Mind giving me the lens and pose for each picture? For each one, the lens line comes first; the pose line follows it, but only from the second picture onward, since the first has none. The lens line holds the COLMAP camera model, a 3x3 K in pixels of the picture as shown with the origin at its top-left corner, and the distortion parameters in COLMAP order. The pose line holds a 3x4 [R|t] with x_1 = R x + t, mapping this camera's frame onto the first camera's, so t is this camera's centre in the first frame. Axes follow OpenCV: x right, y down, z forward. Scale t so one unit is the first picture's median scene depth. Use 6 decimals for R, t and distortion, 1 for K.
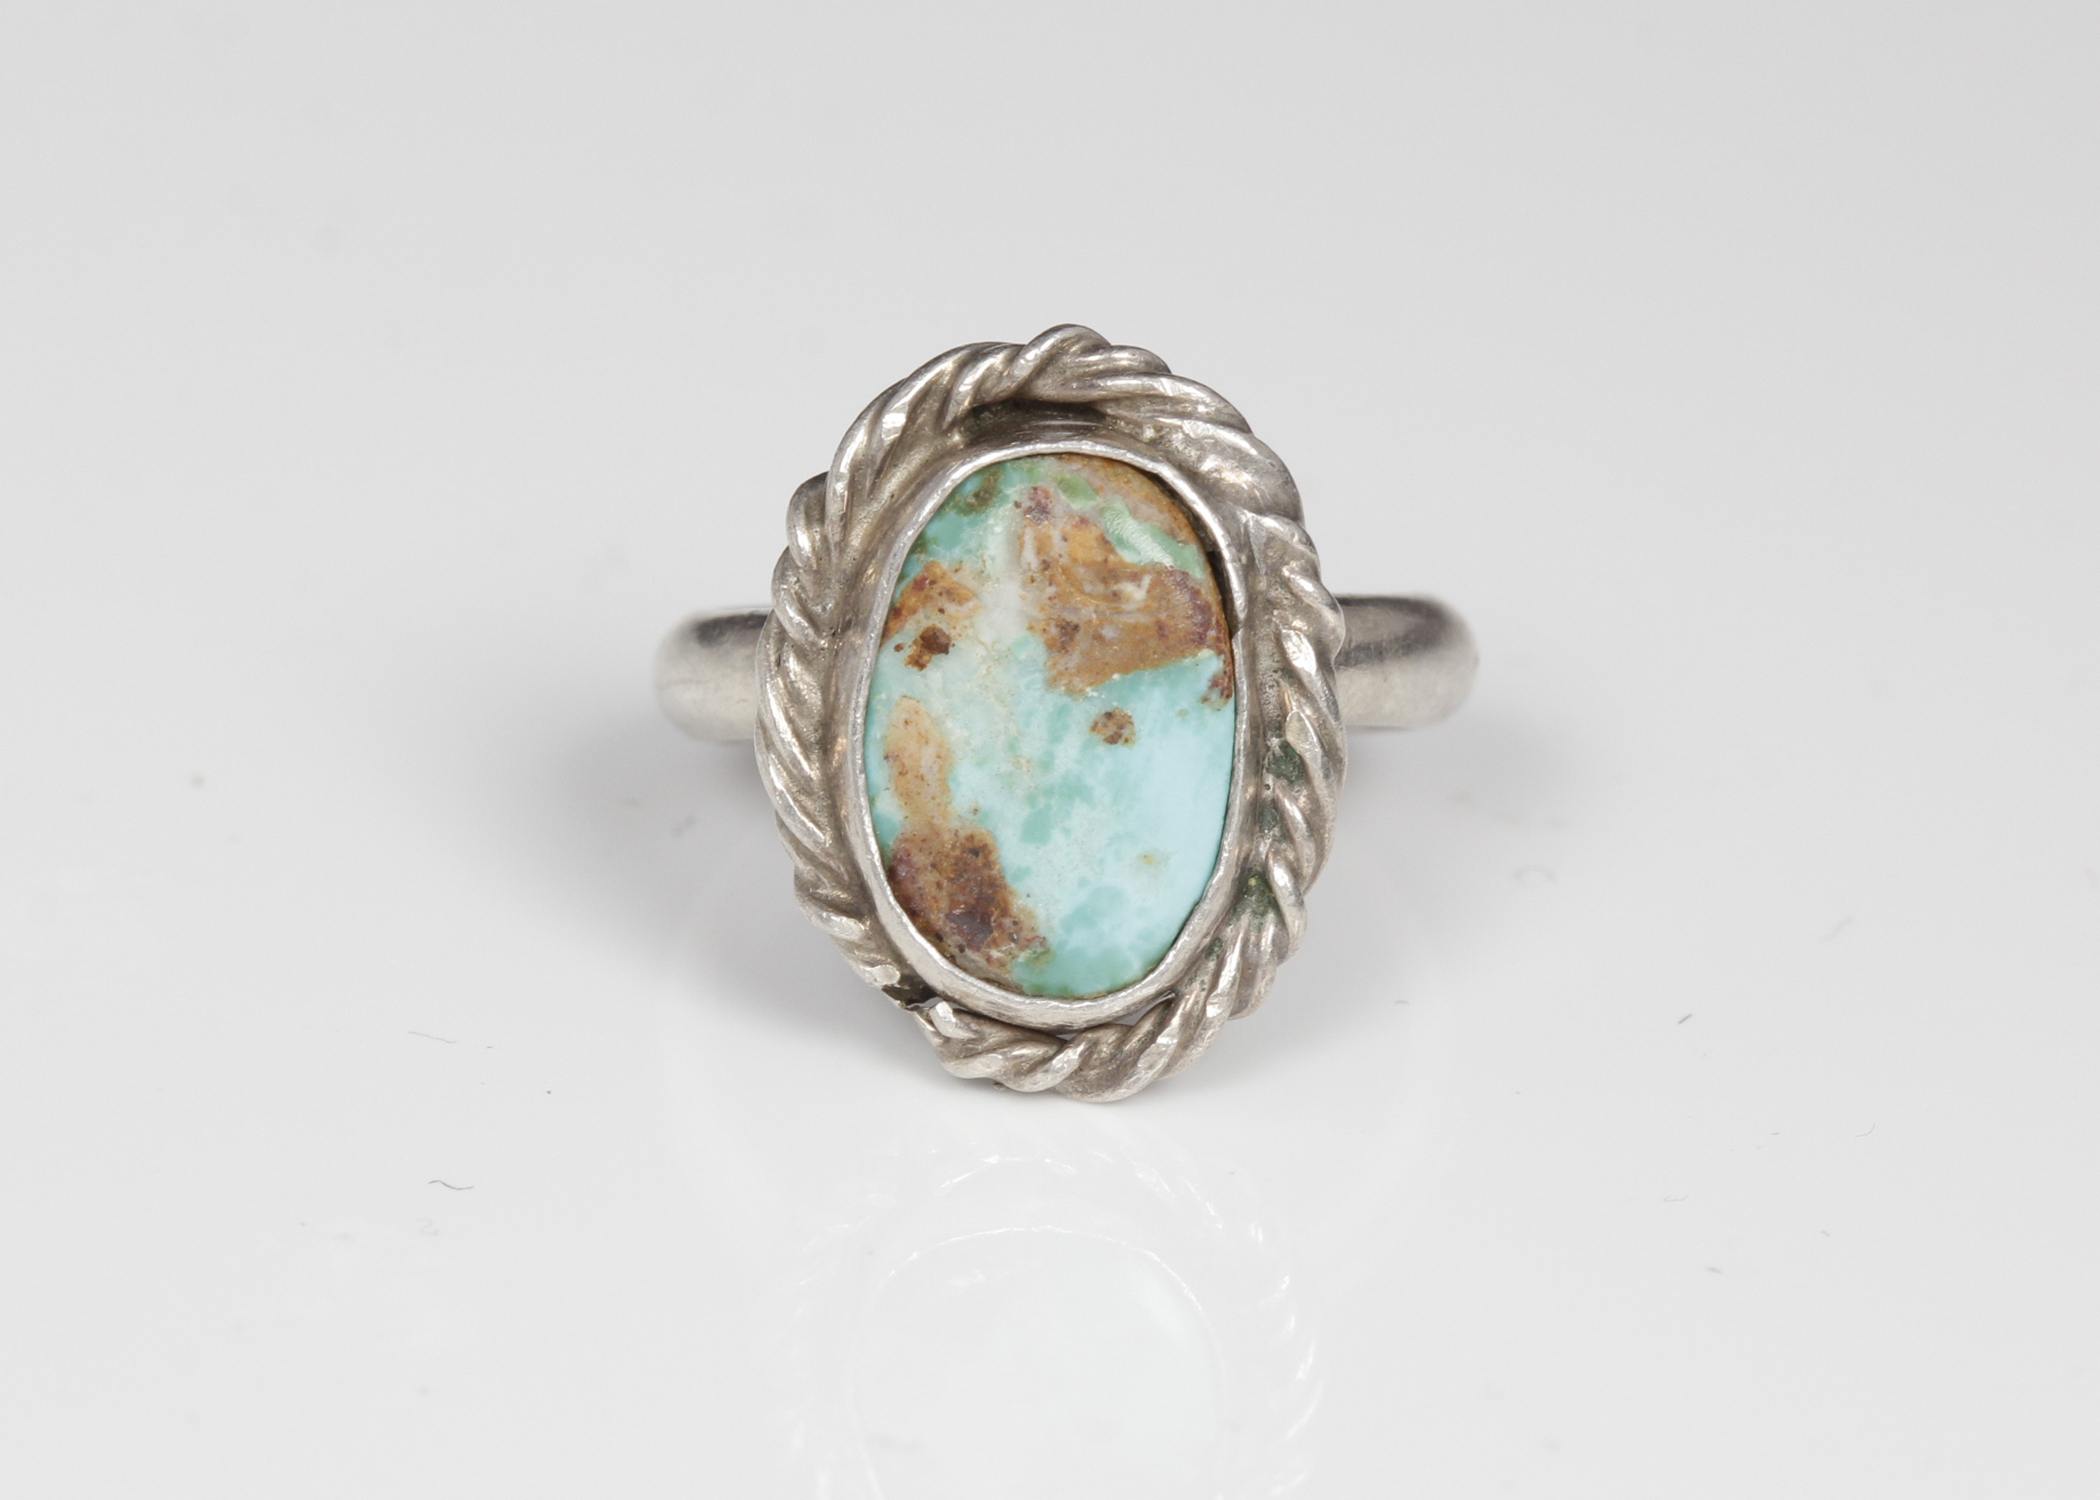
lens RADIAL K [[10282.3, 0, 1049.1], [0, 10282.3, 752.4], [0, 0, 1]] dist [2.267093, 0.000000]
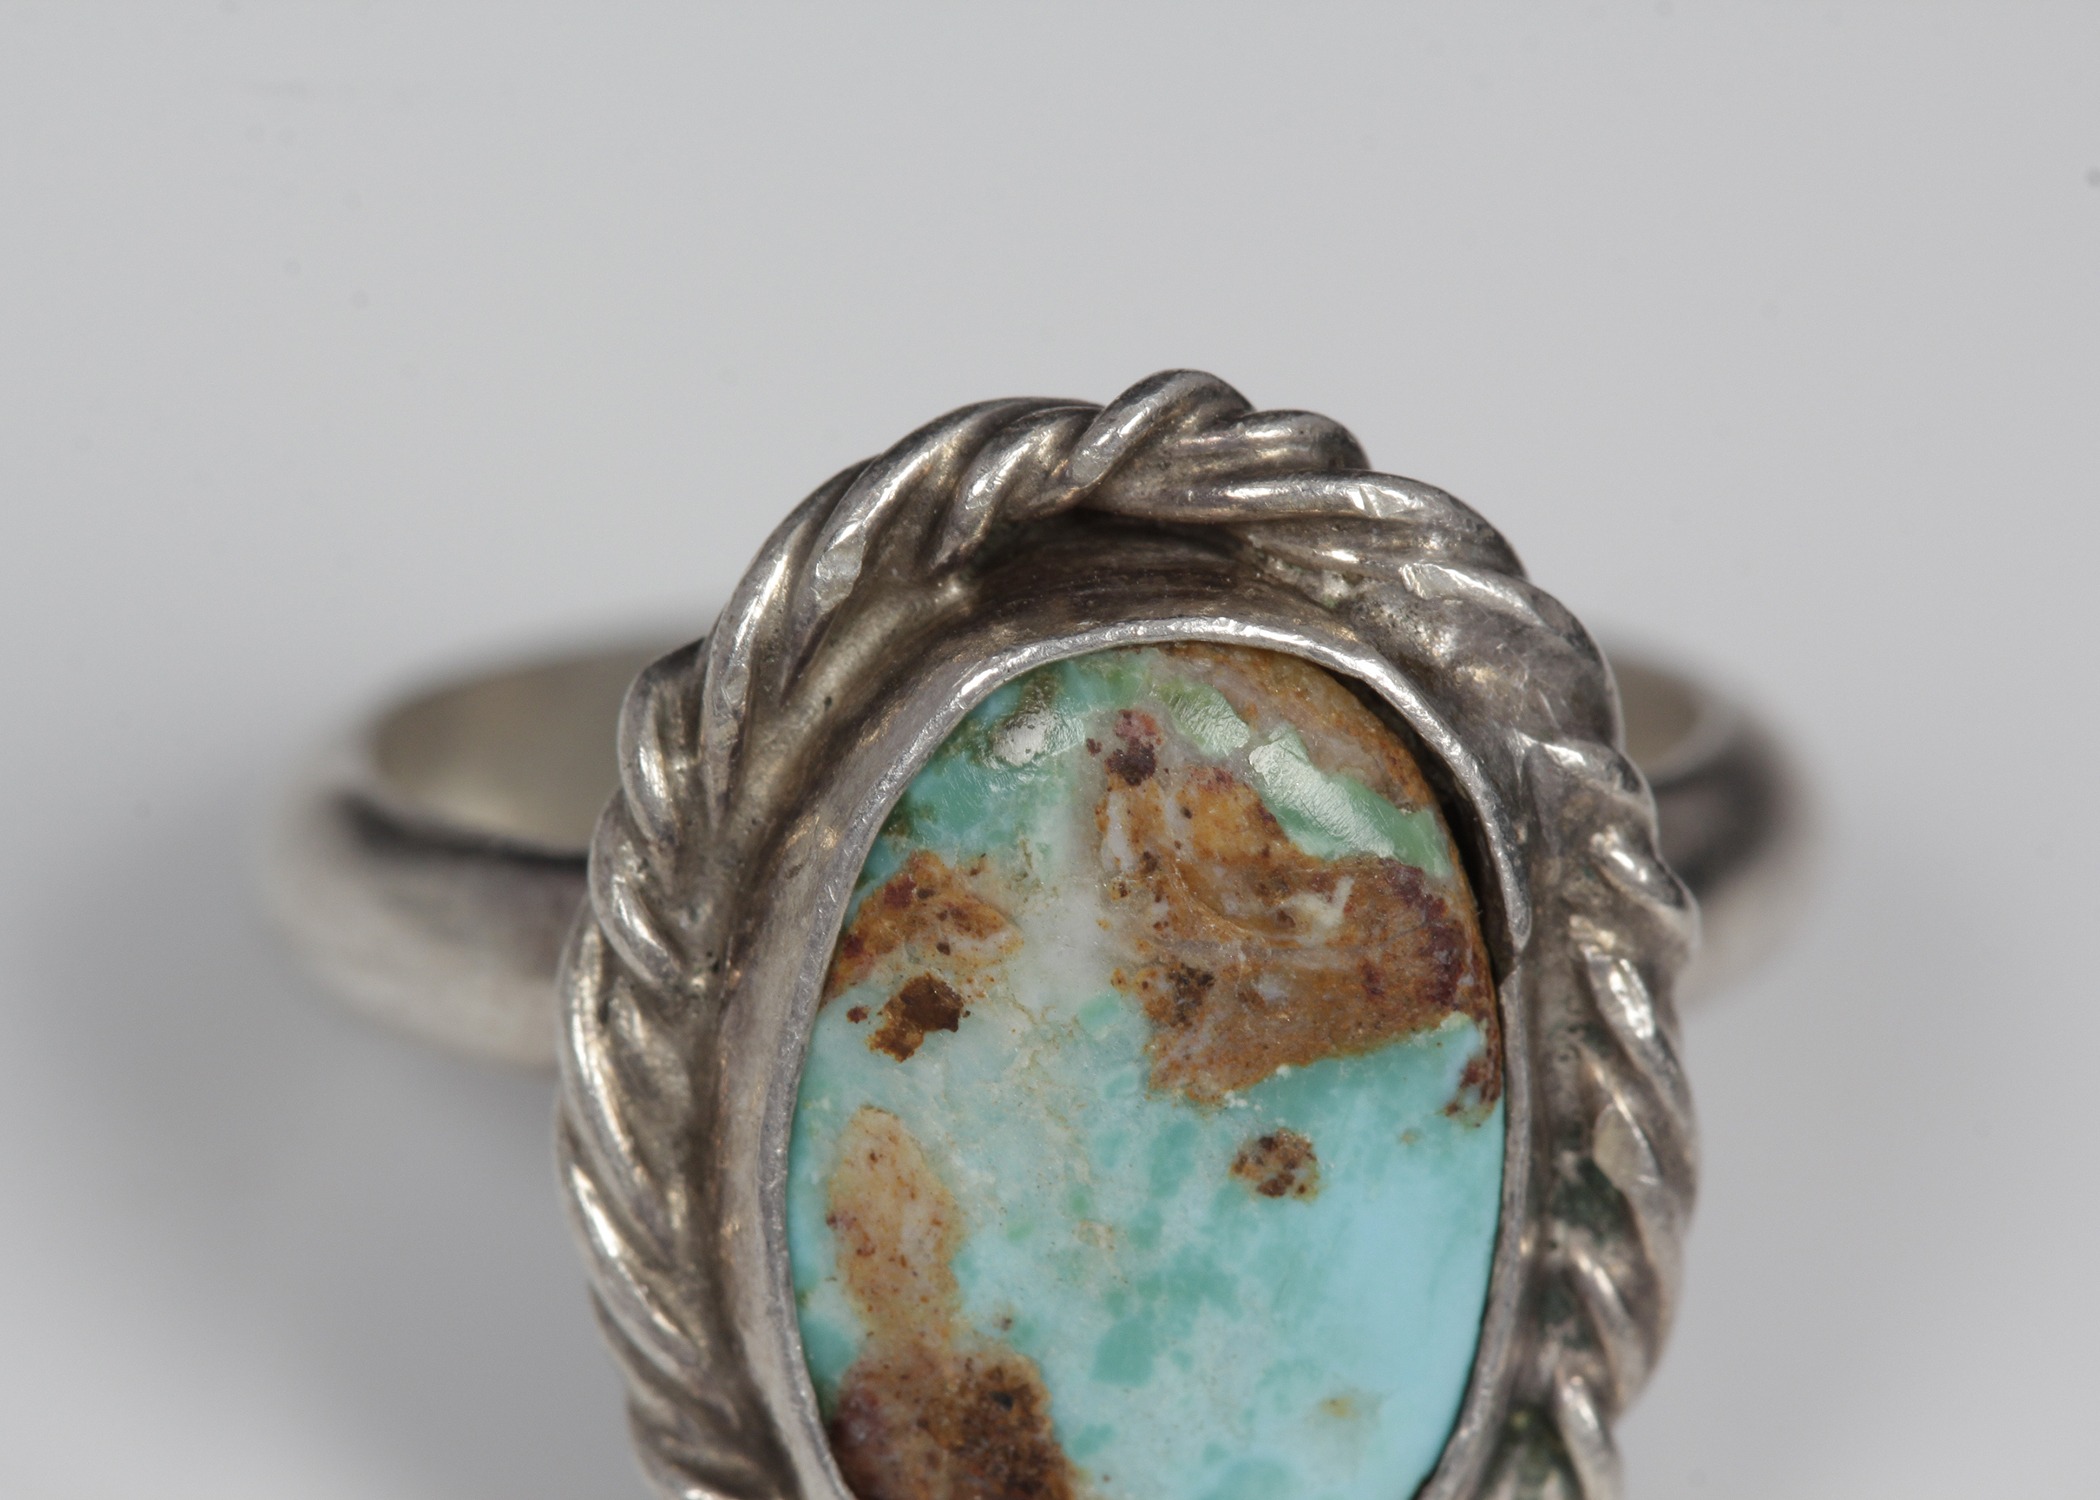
lens RADIAL K [[10282.3, 0, 1052.7], [0, 10282.3, 745.0], [0, 0, 1]] dist [2.267093, 0.000000]
pose [[0.989364, -0.027554, 0.142829, -0.078124], [-0.002598, 0.978391, 0.206745, -0.129835], [-0.145439, -0.204917, 0.967914, 0.502118]]
